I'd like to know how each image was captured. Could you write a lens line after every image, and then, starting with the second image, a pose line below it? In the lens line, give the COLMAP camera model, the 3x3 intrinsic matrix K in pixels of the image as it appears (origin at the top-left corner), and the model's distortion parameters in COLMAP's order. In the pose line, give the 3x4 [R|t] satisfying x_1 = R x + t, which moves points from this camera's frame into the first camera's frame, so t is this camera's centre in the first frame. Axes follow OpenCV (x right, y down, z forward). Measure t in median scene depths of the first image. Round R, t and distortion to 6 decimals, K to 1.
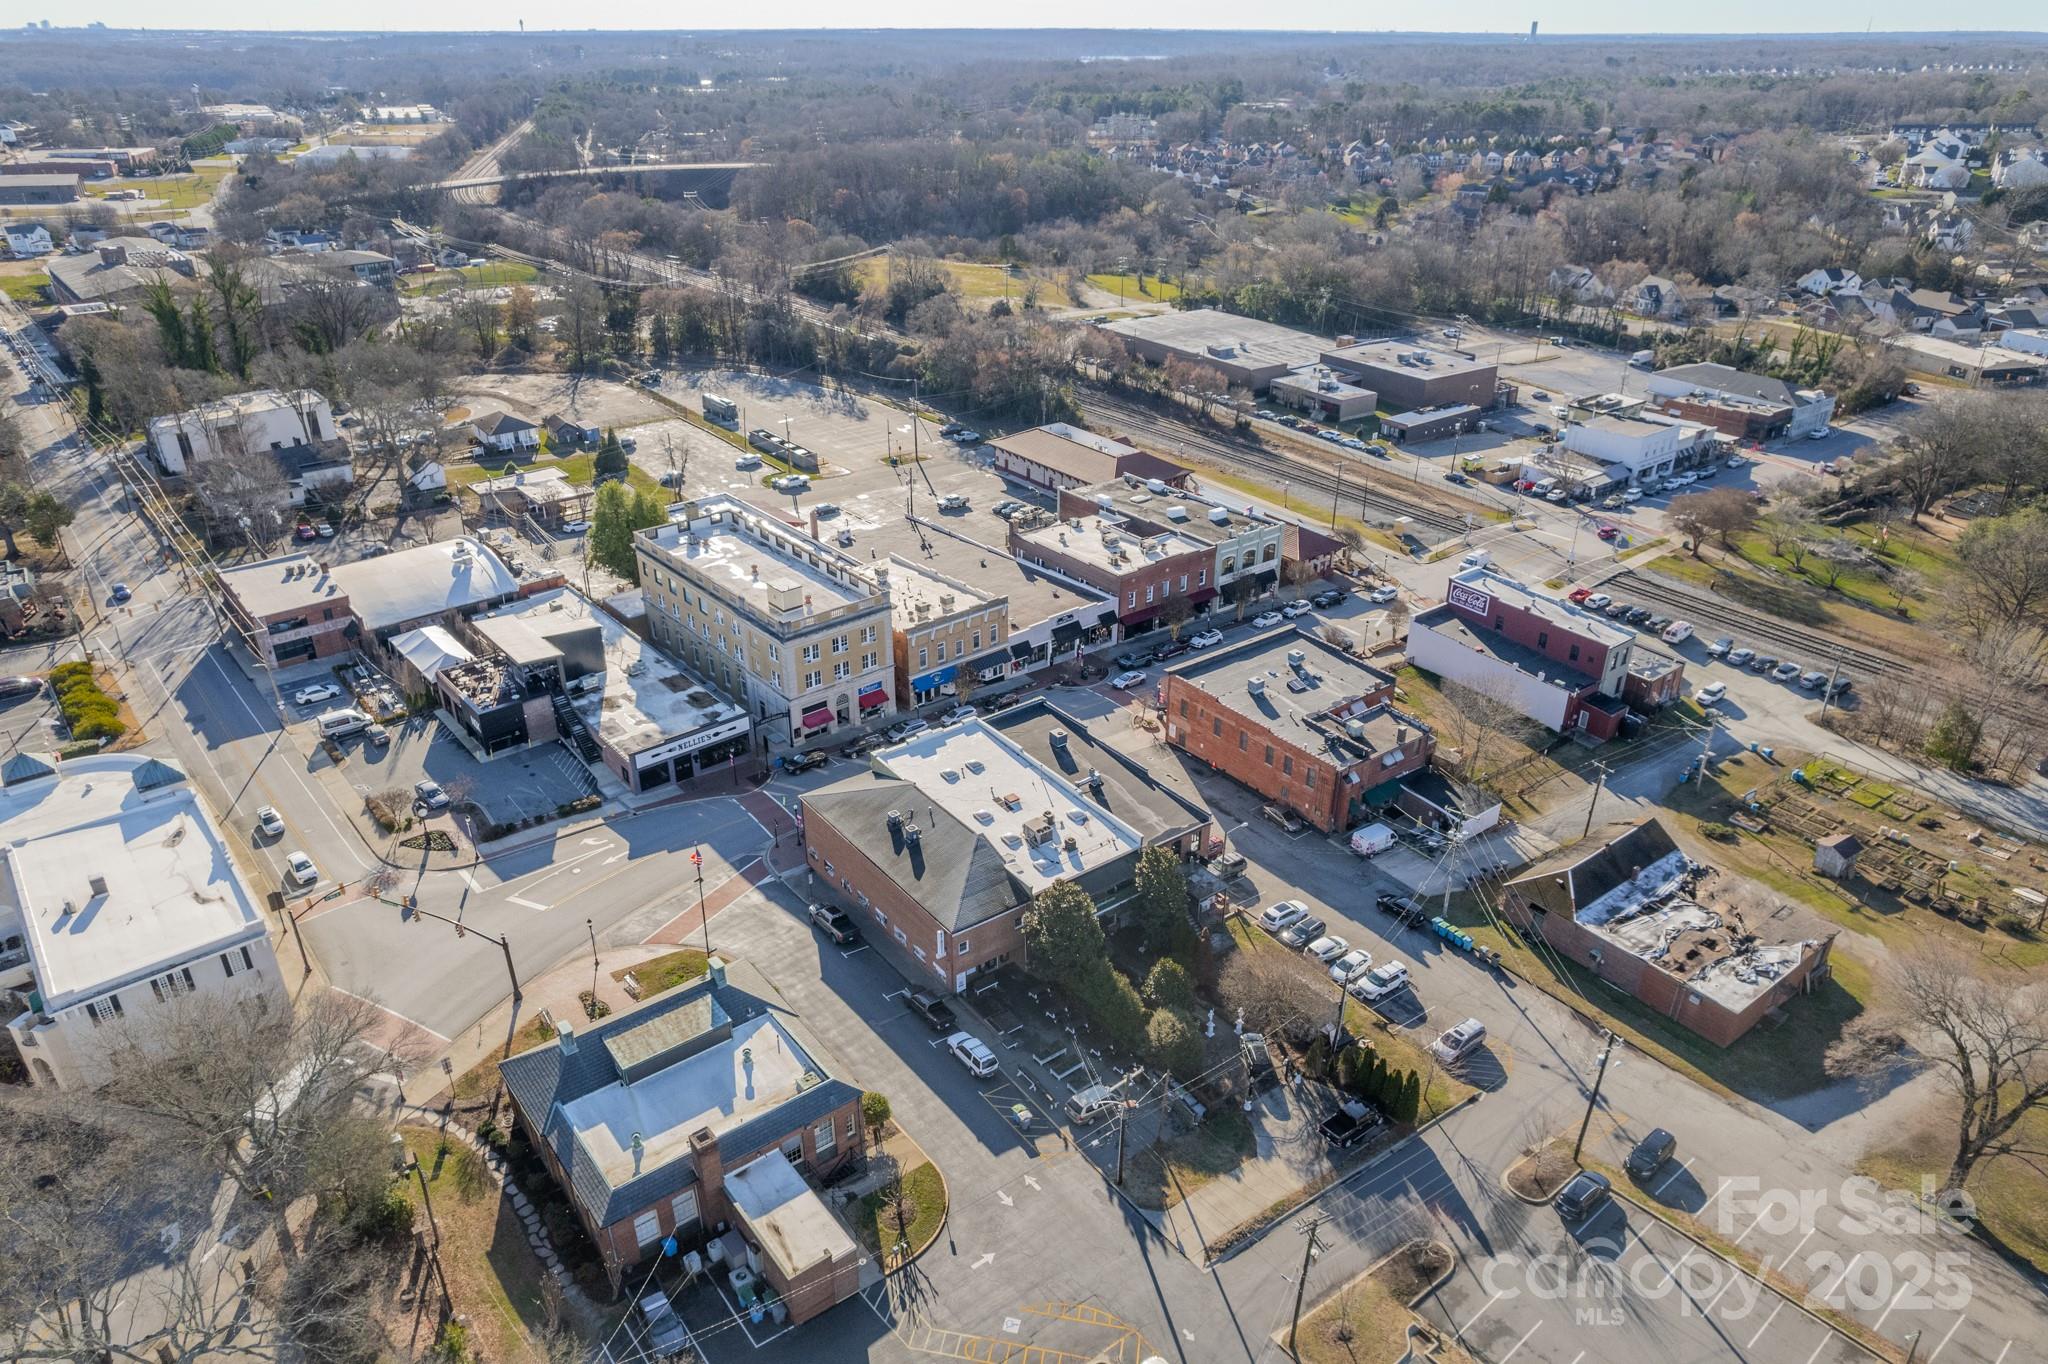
lens RADIAL K [[1335.0, 0, 1021.7], [0, 1335.0, 681.4], [0, 0, 1]] dist [-0.031710, 0.002319]
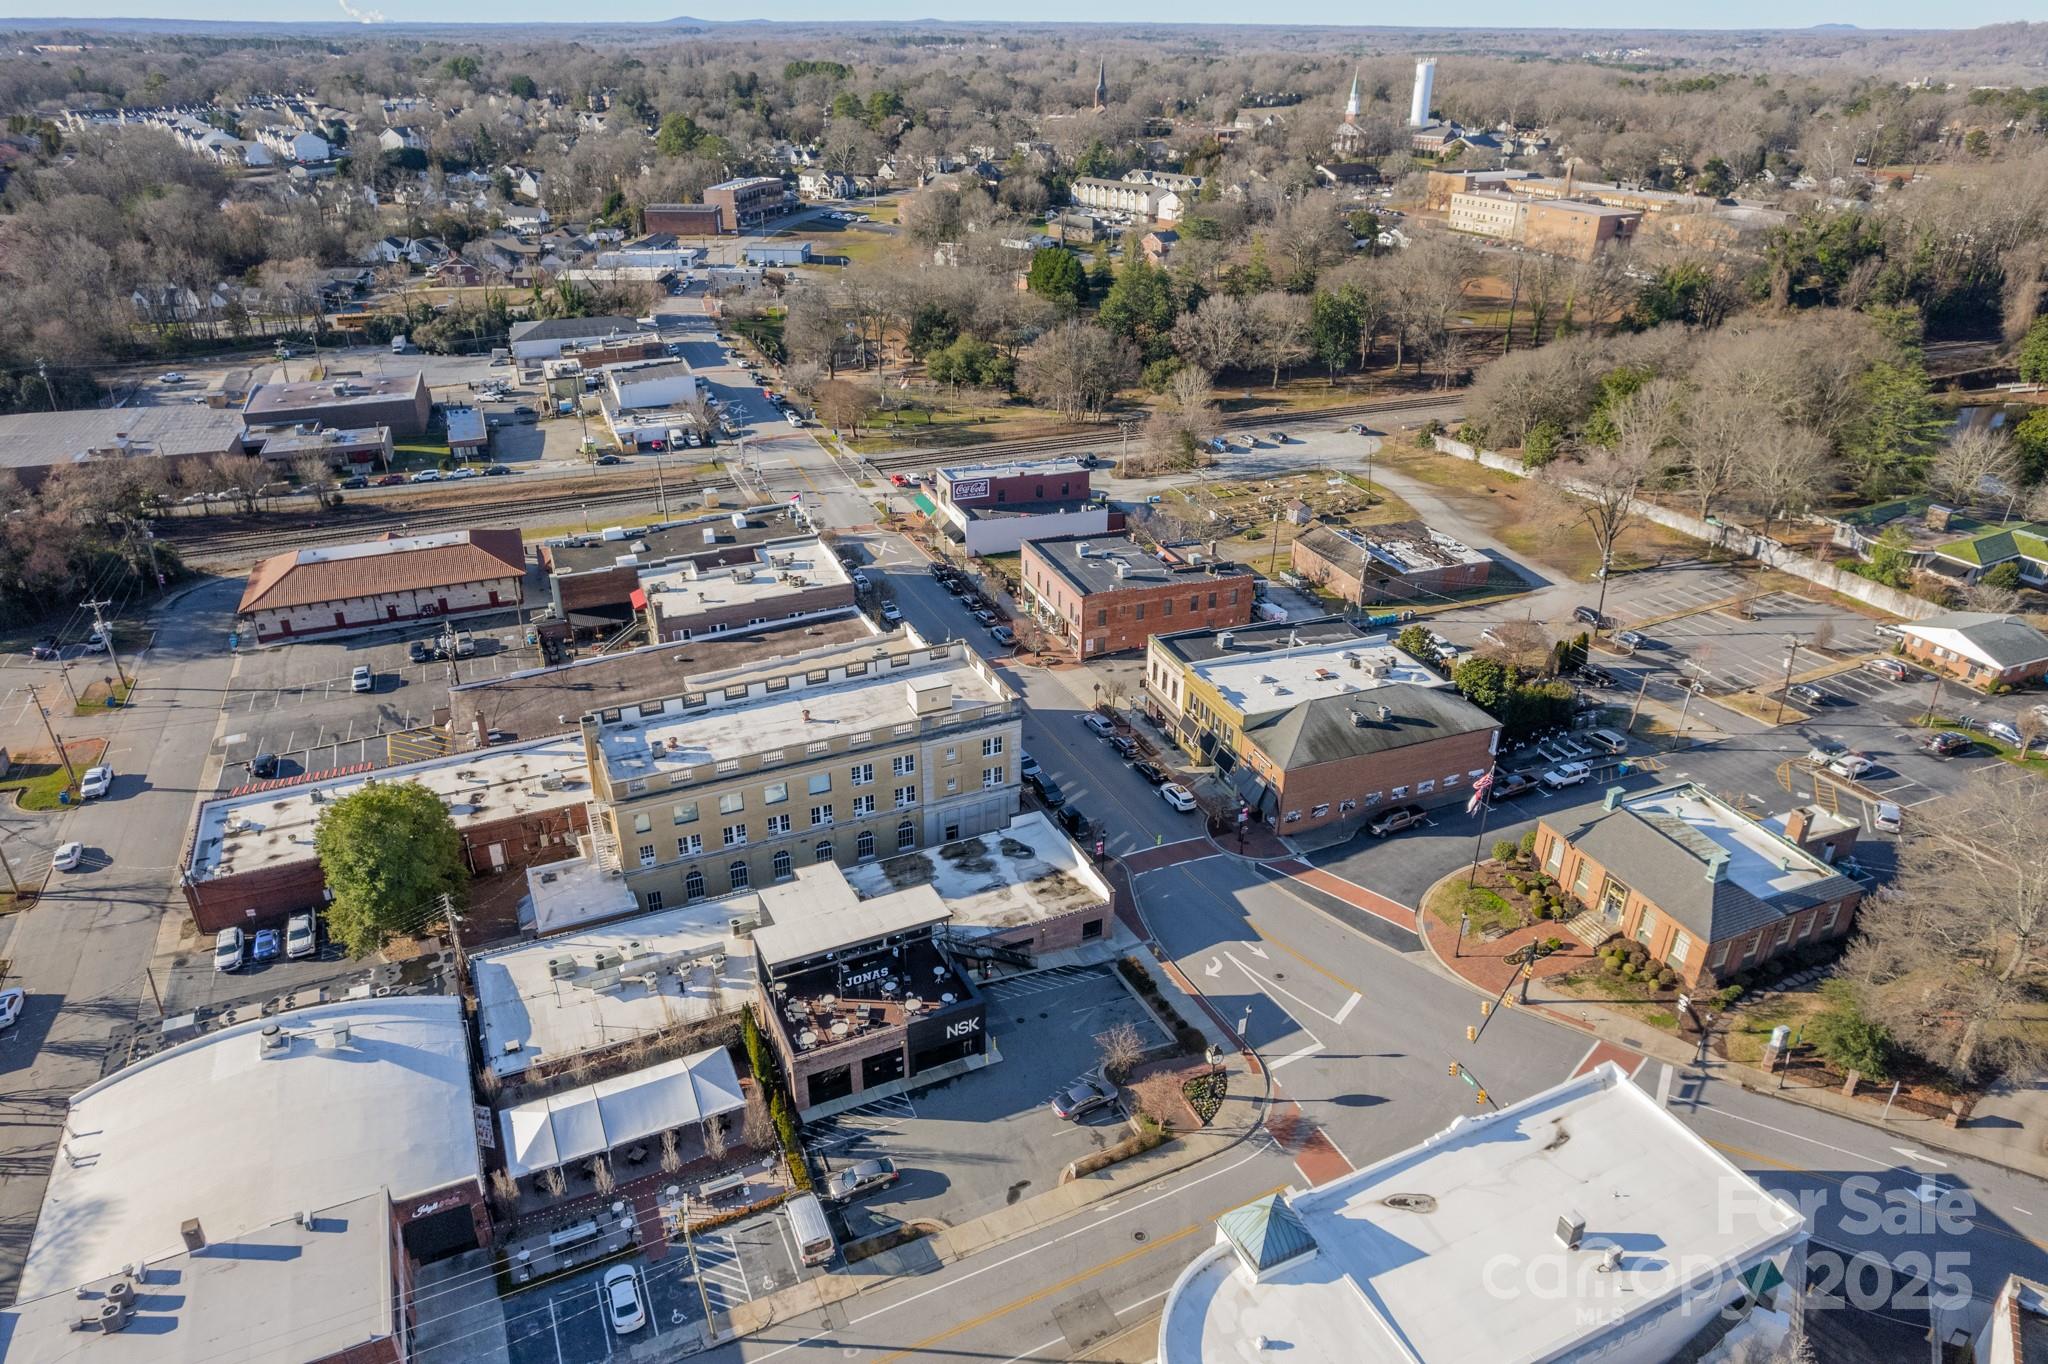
lens RADIAL K [[1326.5, 0, 1032.9], [0, 1326.5, 690.0], [0, 0, 1]] dist [-0.060570, 0.056301]
pose [[0.254651, -0.442298, 0.859957, -0.720643], [0.428292, 0.848884, 0.309777, -0.244929], [-0.867017, 0.289427, 0.405602, 0.515894]]
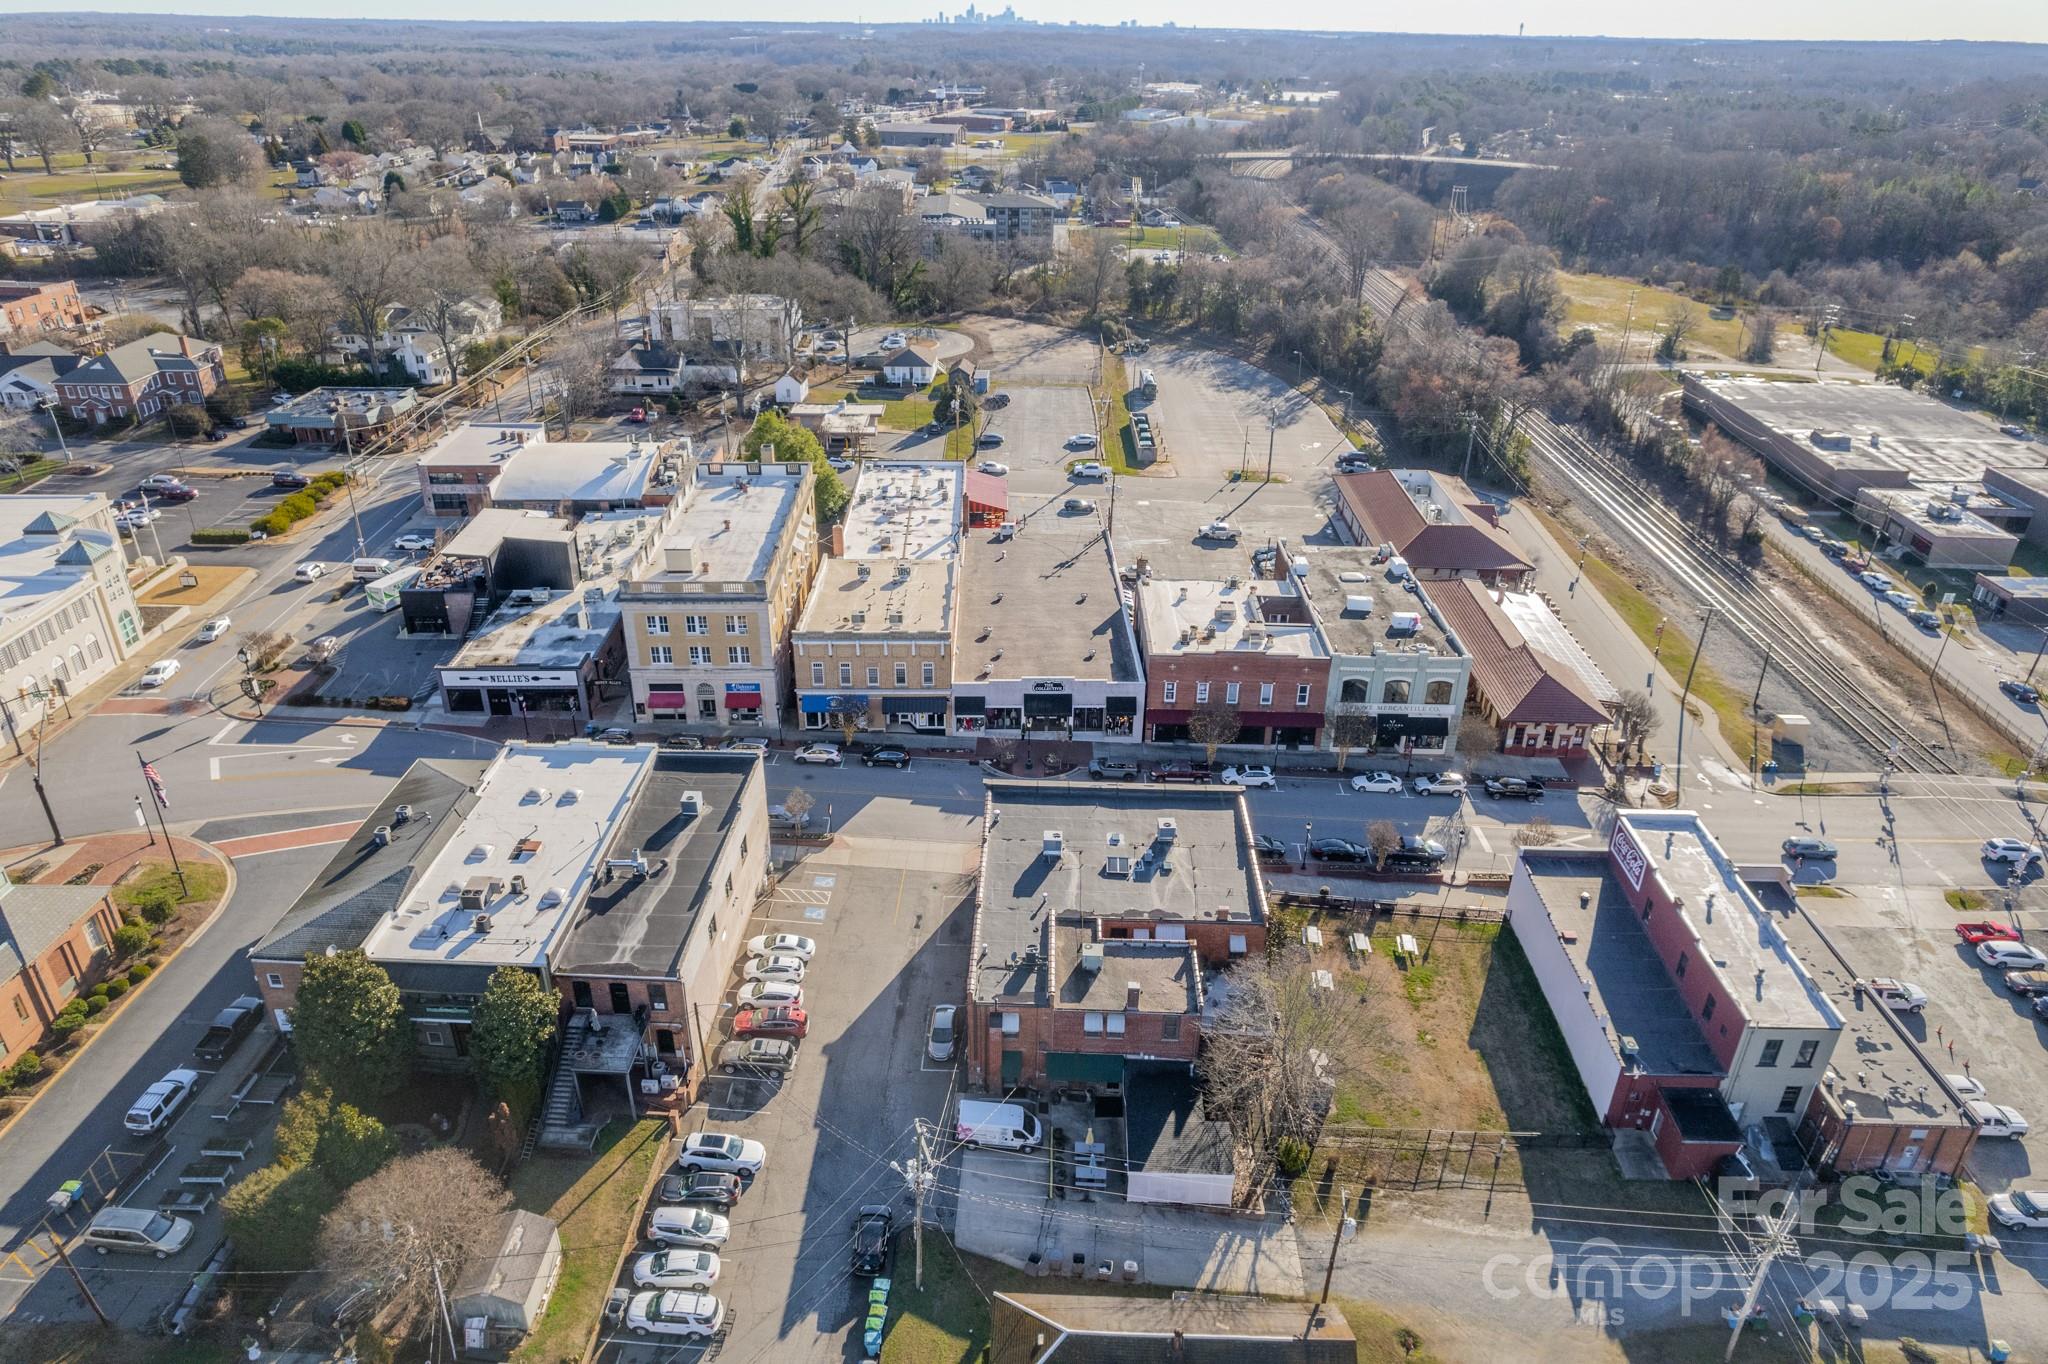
lens RADIAL K [[1326.5, 0, 1032.9], [0, 1326.5, 690.0], [0, 0, 1]] dist [-0.060570, 0.056301]
pose [[0.780910, 0.293545, -0.551371, 0.422919], [-0.291709, 0.951912, 0.093640, -0.107696], [0.552345, 0.087715, 0.828988, 0.350066]]
